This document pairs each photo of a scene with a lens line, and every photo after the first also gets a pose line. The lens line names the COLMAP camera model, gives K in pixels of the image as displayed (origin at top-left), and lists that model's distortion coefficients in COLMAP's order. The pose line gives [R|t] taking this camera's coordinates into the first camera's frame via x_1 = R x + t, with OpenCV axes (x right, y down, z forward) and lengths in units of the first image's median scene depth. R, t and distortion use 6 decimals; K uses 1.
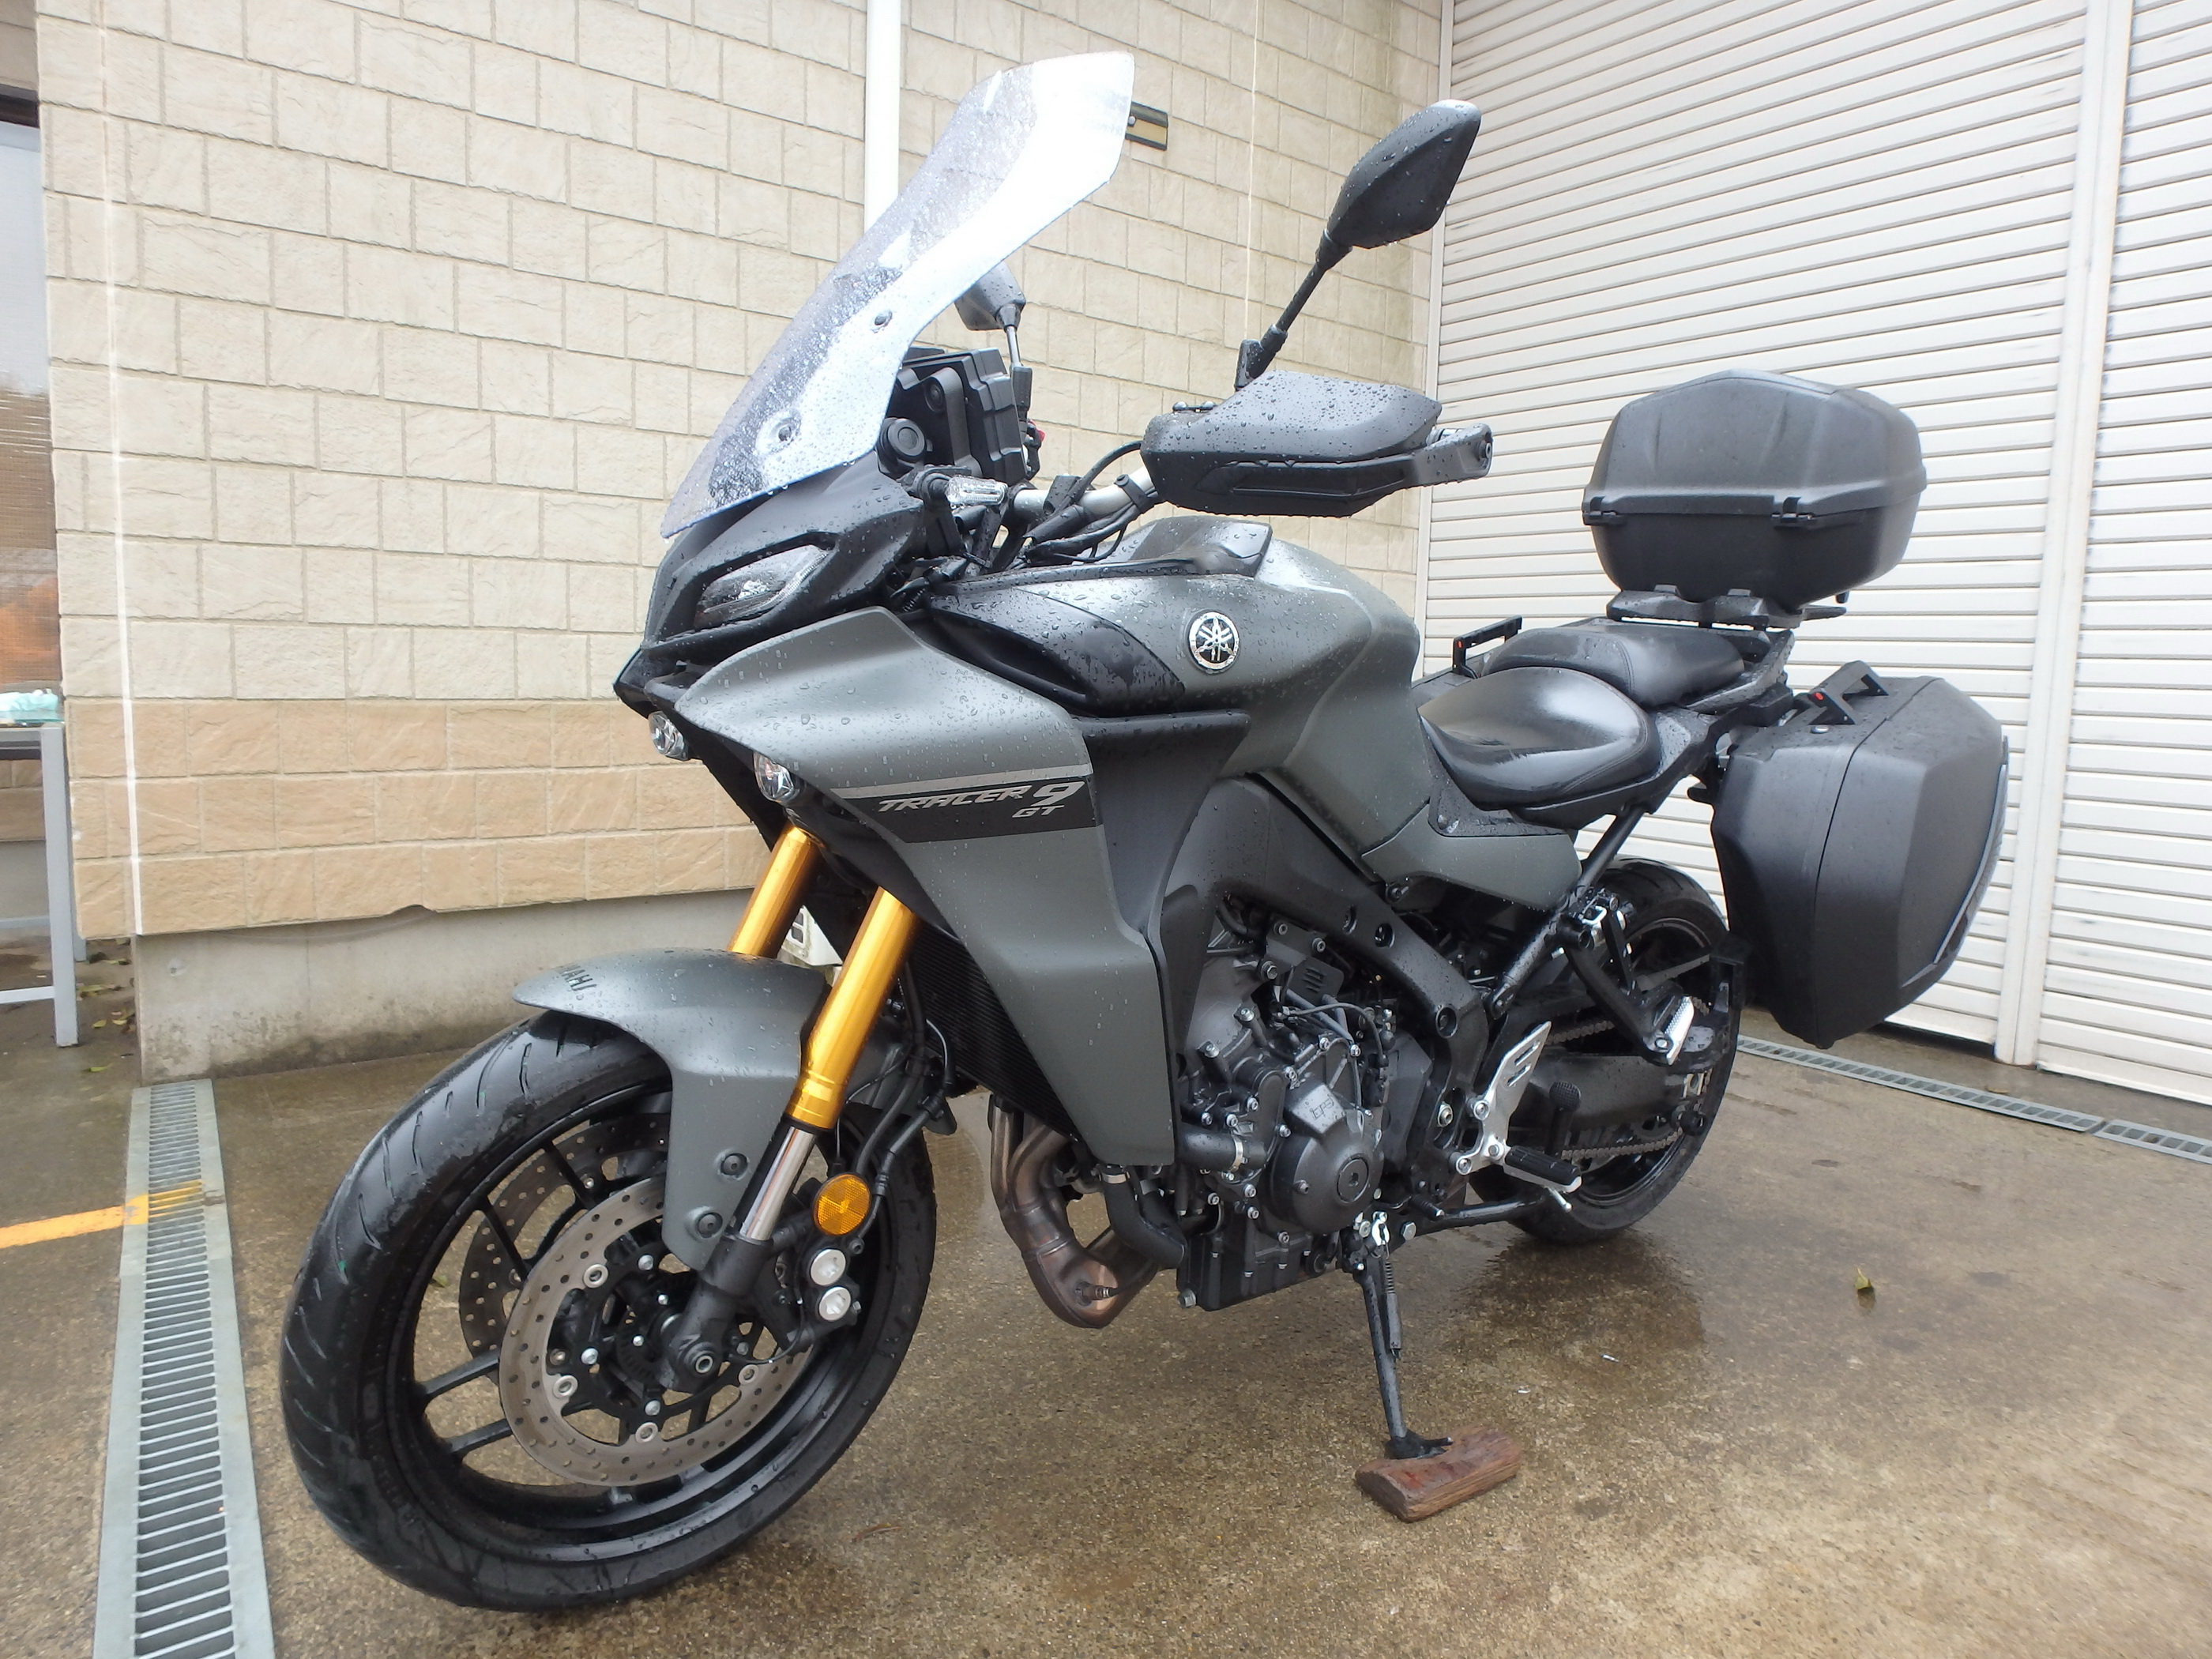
lens RADIAL K [[1340.3, 0, 1114.4], [0, 1340.3, 777.8], [0, 0, 1]] dist [-0.063845, 0.020927]
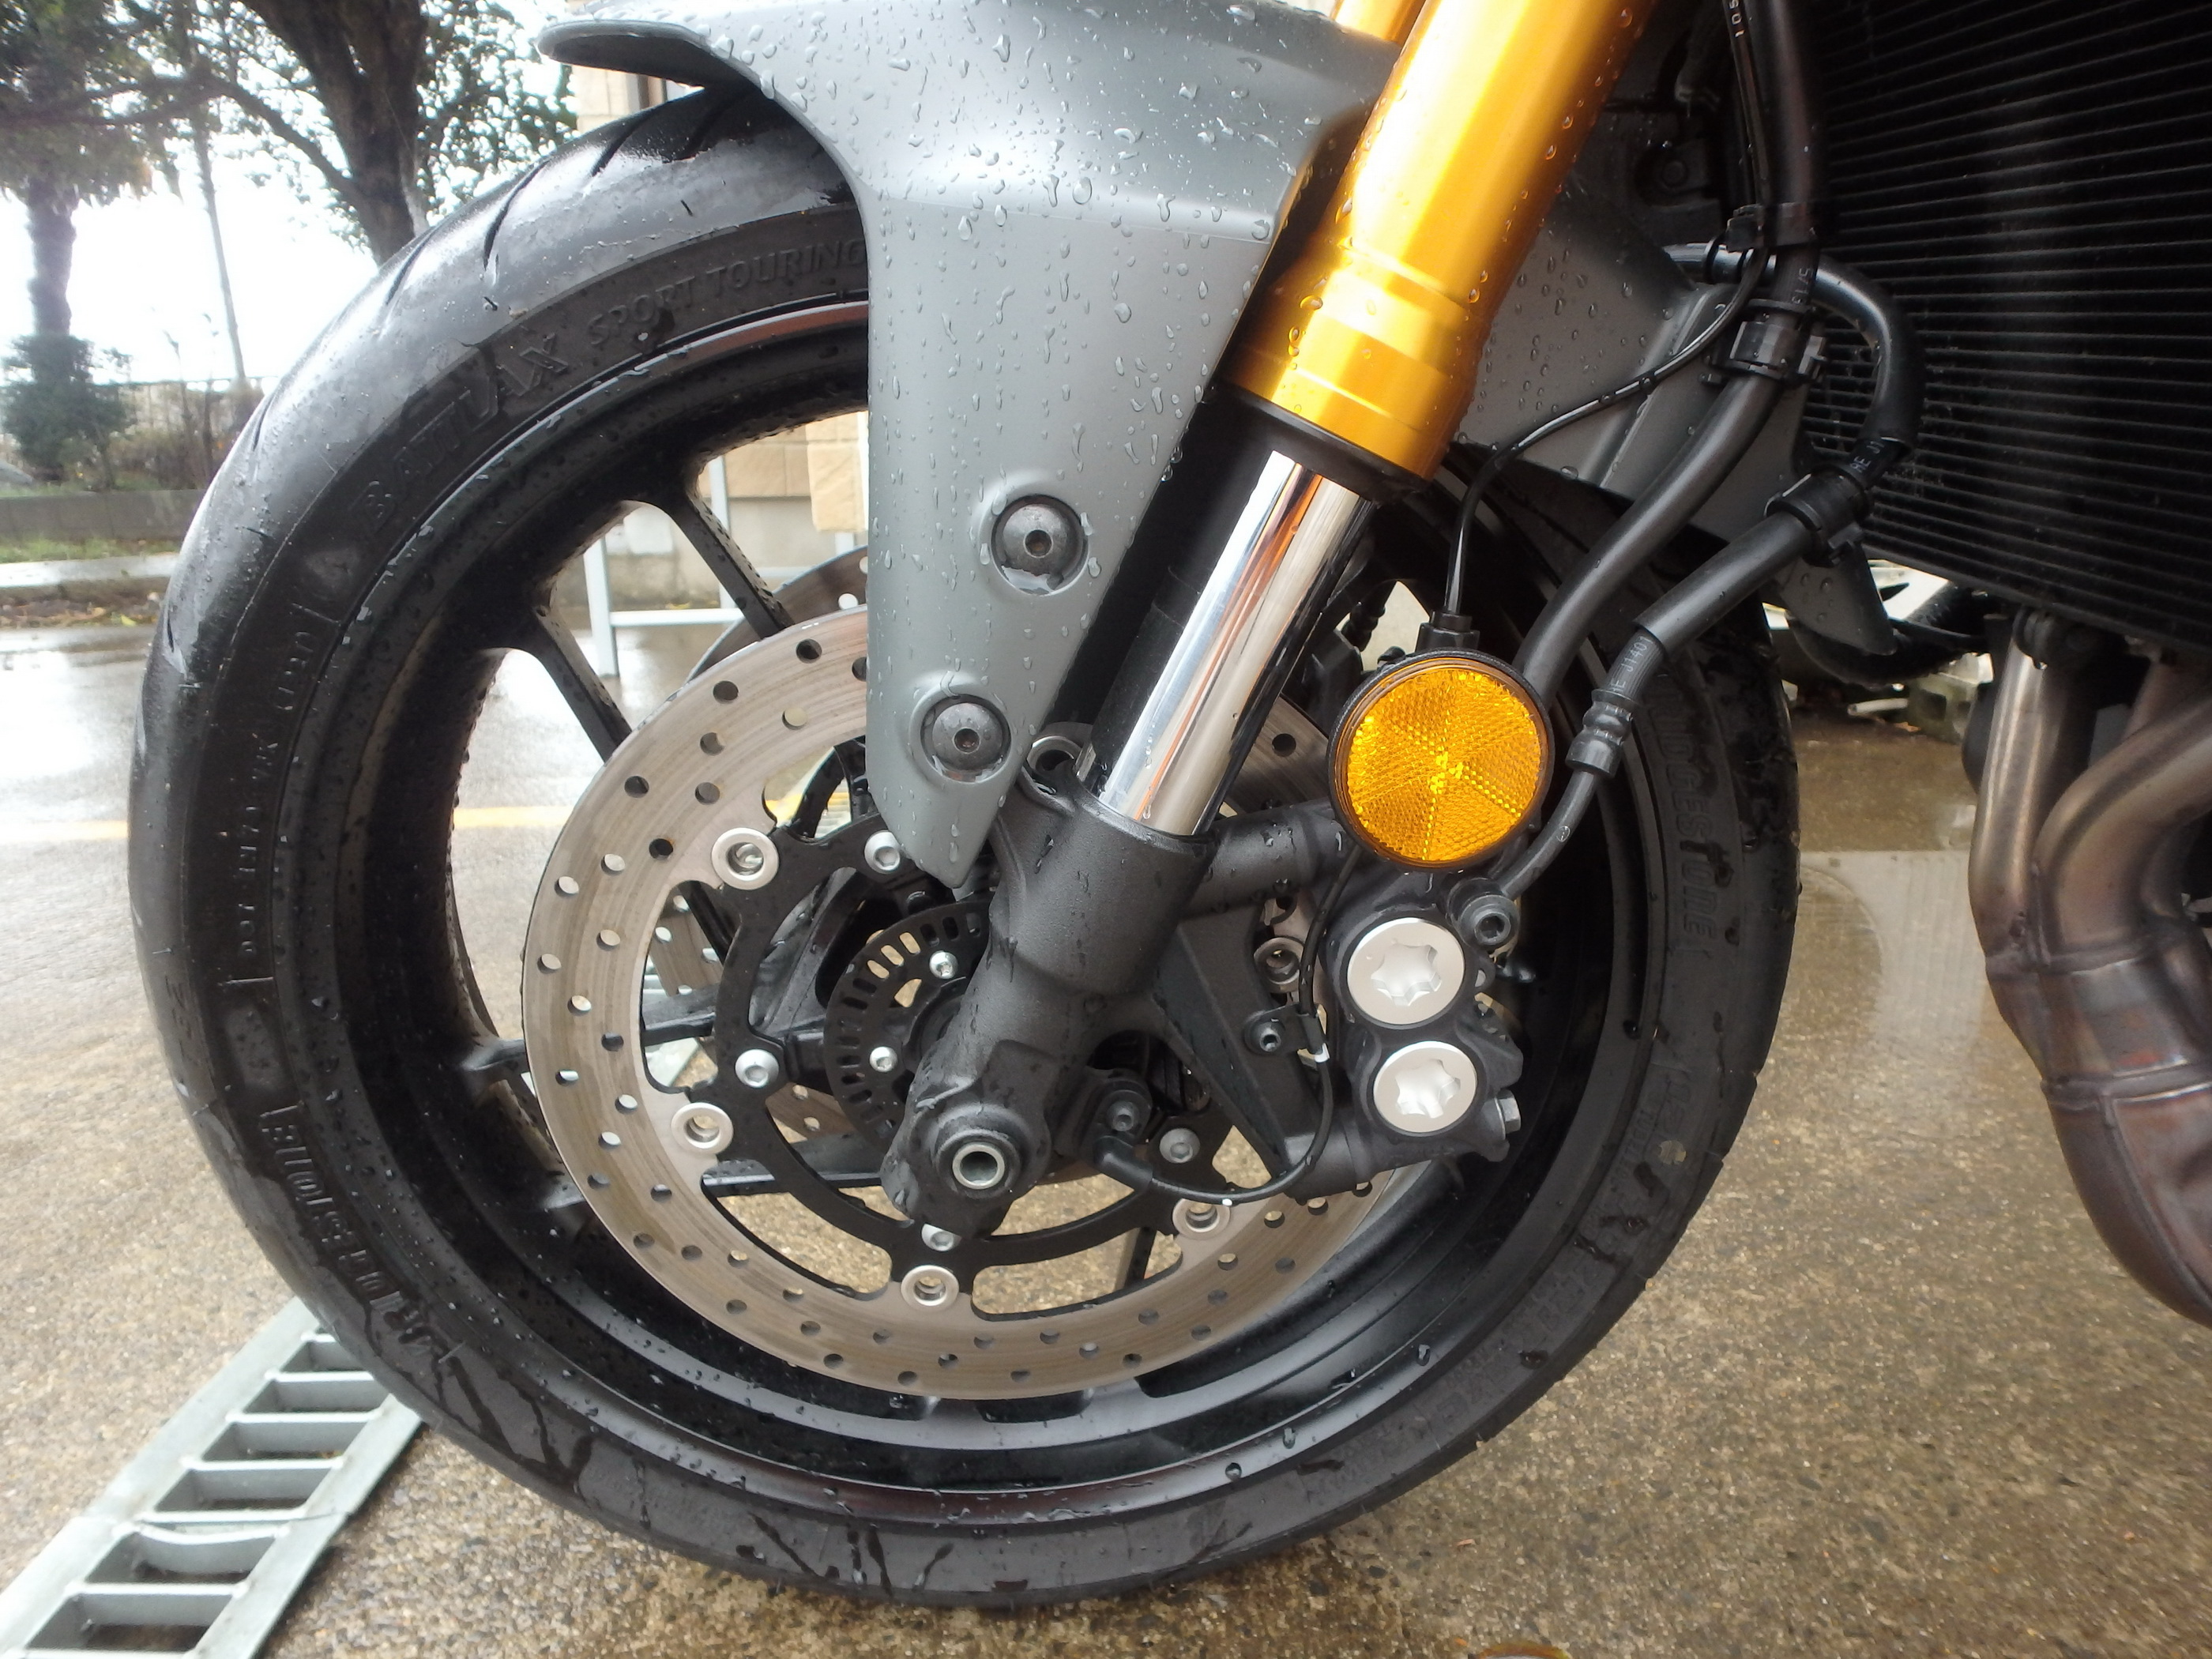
lens RADIAL K [[1348.1, 0, 1144.2], [0, 1348.1, 811.2], [0, 0, 1]] dist [-0.025099, -0.001200]
pose [[0.816616, 0.123402, -0.563835, -0.070285], [-0.017385, 0.981693, 0.189676, 0.212681], [0.576920, -0.145090, 0.803811, 0.556936]]
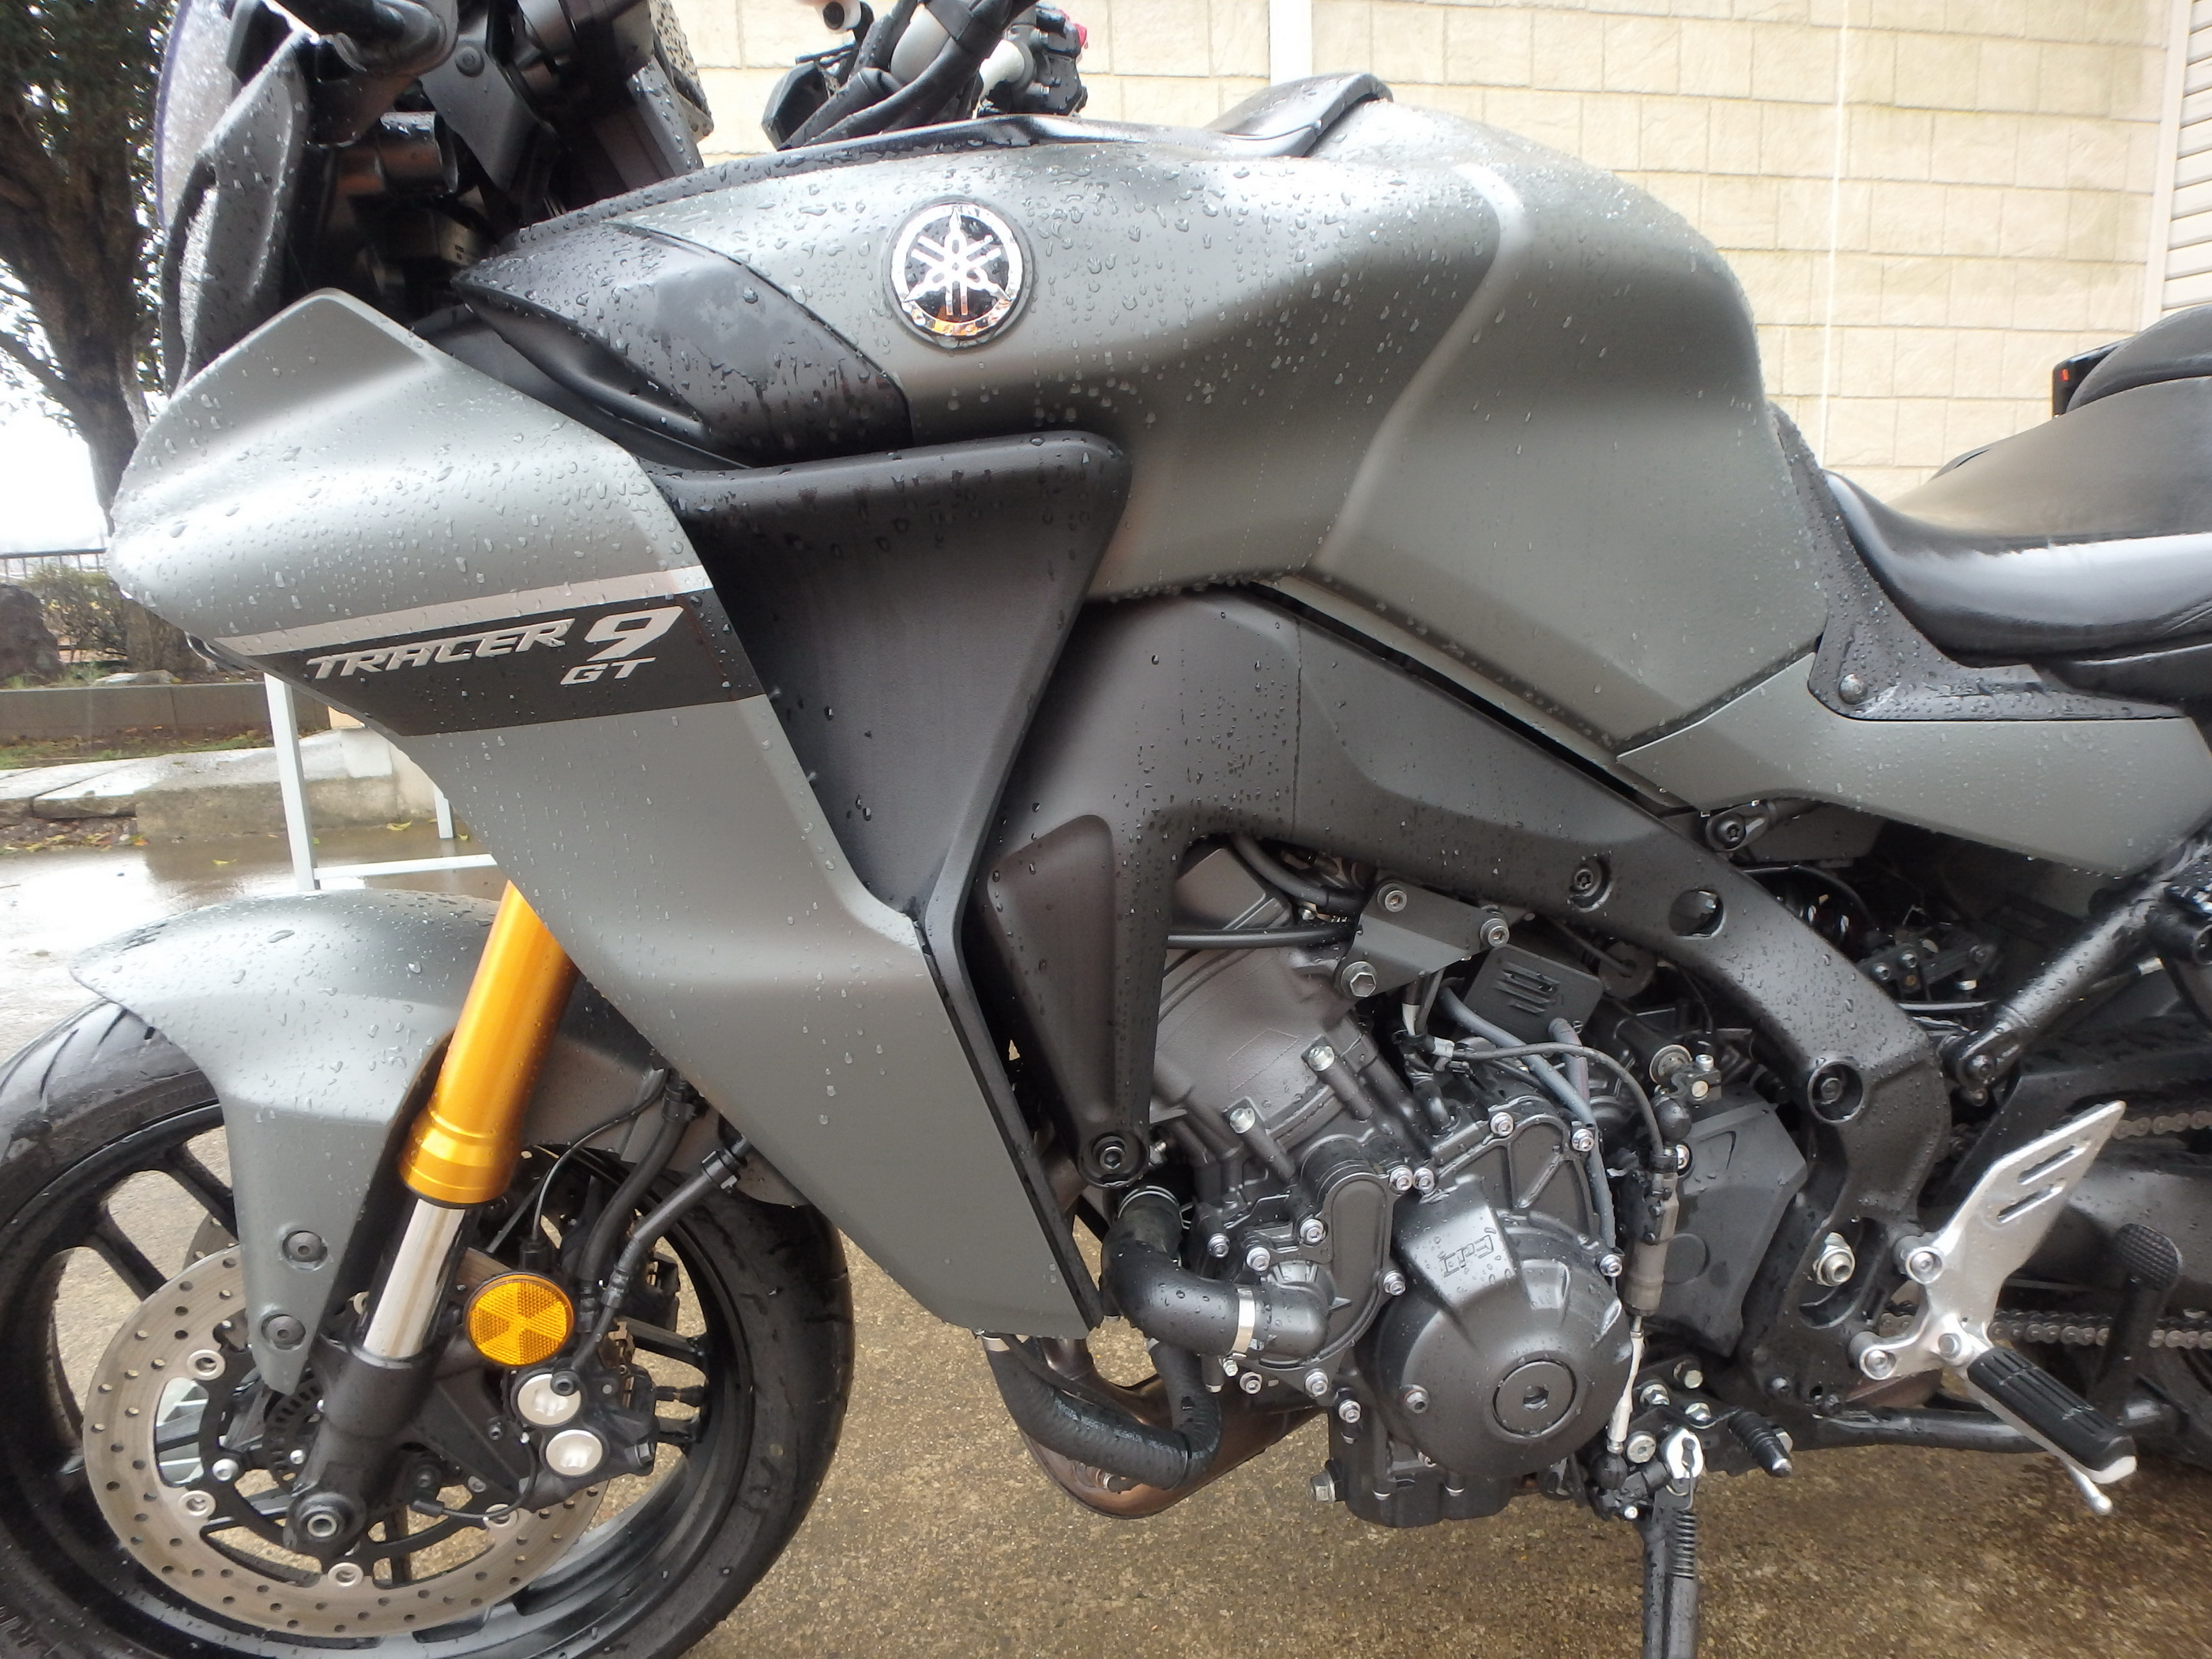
lens RADIAL K [[1336.6, 0, 1128.8], [0, 1336.6, 811.3], [0, 0, 1]] dist [-0.025378, 0.002372]
pose [[0.891142, 0.033071, -0.452518, 0.242912], [0.019829, 0.993549, 0.111660, 0.018333], [0.453291, -0.108478, 0.884737, 0.466360]]
